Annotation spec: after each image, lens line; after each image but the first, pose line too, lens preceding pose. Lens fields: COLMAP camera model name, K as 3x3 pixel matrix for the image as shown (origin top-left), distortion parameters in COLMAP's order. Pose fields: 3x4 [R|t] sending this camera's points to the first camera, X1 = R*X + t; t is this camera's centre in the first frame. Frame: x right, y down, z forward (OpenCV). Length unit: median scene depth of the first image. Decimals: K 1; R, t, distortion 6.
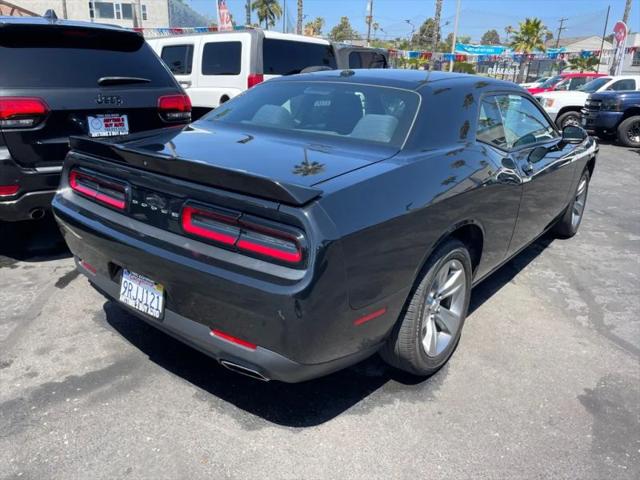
lens RADIAL K [[484.8, 0, 317.7], [0, 484.8, 233.6], [0, 0, 1]] dist [0.075588, -0.106104]
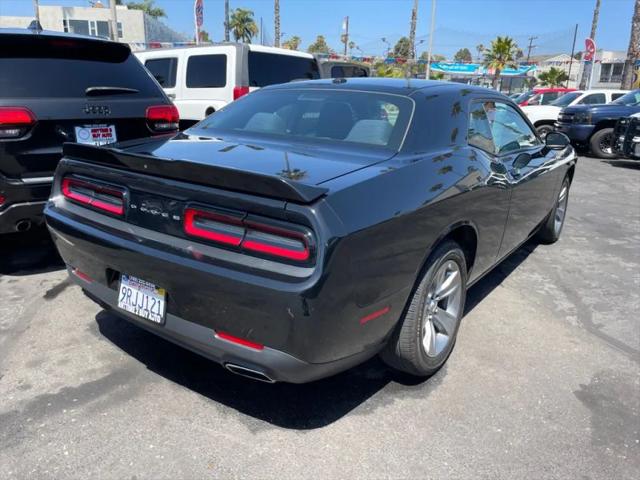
lens RADIAL K [[484.8, 0, 320.2], [0, 484.8, 237.7], [0, 0, 1]] dist [0.075588, -0.106104]
pose [[0.998770, -0.016987, 0.046580, -0.036967], [0.018145, 0.999534, -0.024563, 0.024897], [-0.046141, 0.025378, 0.998613, -0.003442]]
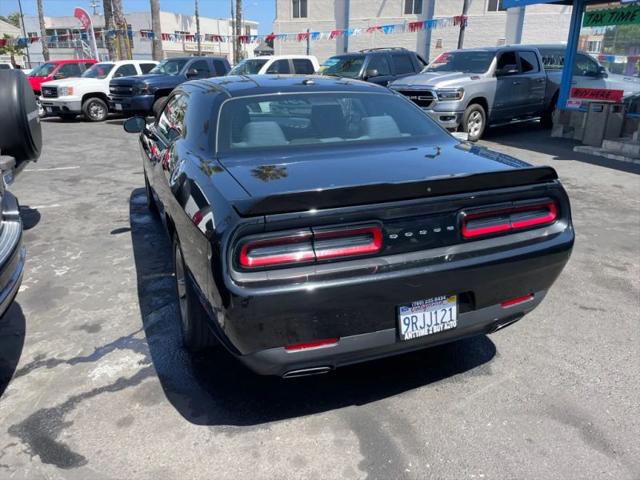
lens RADIAL K [[484.8, 0, 321.4], [0, 484.8, 236.8], [0, 0, 1]] dist [0.075588, -0.106104]
pose [[0.490183, -0.321580, 0.810128, -1.029554], [0.289741, 0.936713, 0.196515, -0.247589], [-0.822053, 0.138399, 0.552336, 0.504961]]
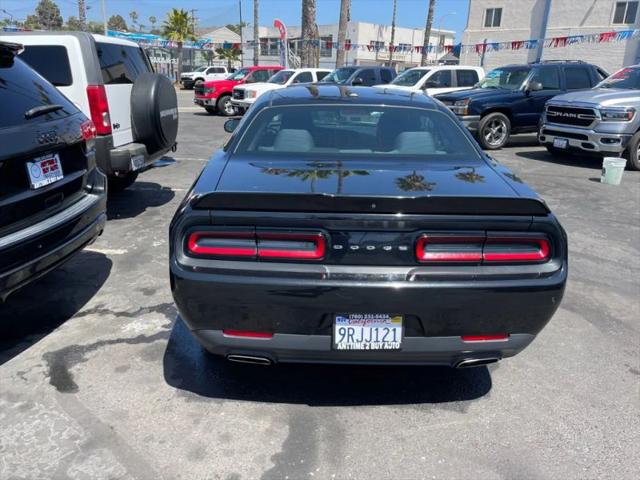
lens RADIAL K [[484.8, 0, 325.6], [0, 484.8, 236.4], [0, 0, 1]] dist [0.075588, -0.106104]
pose [[0.770225, -0.217900, 0.599394, -0.826487], [0.200342, 0.974915, 0.096974, -0.157177], [-0.605489, 0.045392, 0.794558, 0.204814]]
